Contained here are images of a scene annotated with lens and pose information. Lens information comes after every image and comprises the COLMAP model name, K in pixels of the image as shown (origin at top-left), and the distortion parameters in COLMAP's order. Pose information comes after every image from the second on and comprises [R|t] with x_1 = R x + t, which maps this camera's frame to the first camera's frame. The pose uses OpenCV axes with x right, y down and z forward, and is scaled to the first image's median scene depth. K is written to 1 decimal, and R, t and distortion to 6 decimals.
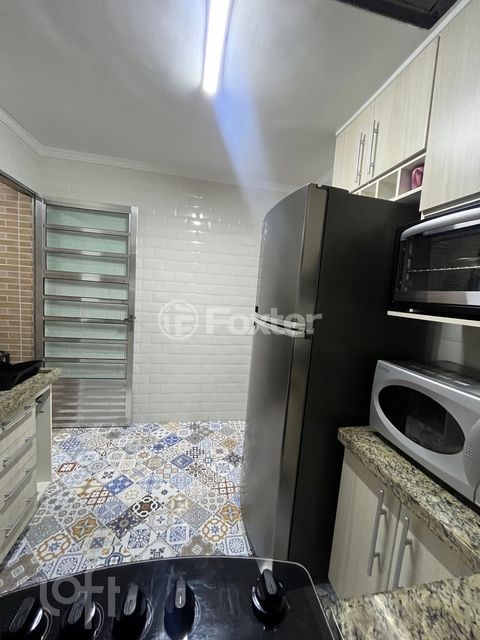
lens RADIAL K [[257.4, 0, 236.9], [0, 257.4, 319.4], [0, 0, 1]] dist [0.000798, 0.000039]
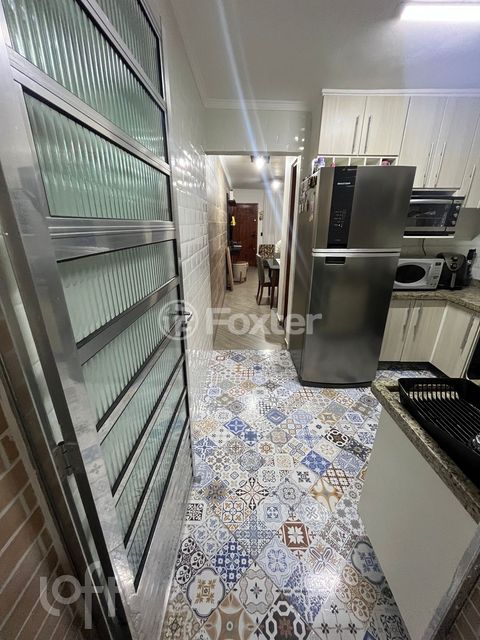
lens RADIAL K [[257.4, 0, 240.6], [0, 257.4, 321.2], [0, 0, 1]] dist [0.000798, 0.000039]
pose [[0.188071, -0.412948, 0.891125, -1.095078], [0.108031, 0.910508, 0.399130, -0.222940], [-0.976196, 0.021204, 0.215851, 1.021272]]
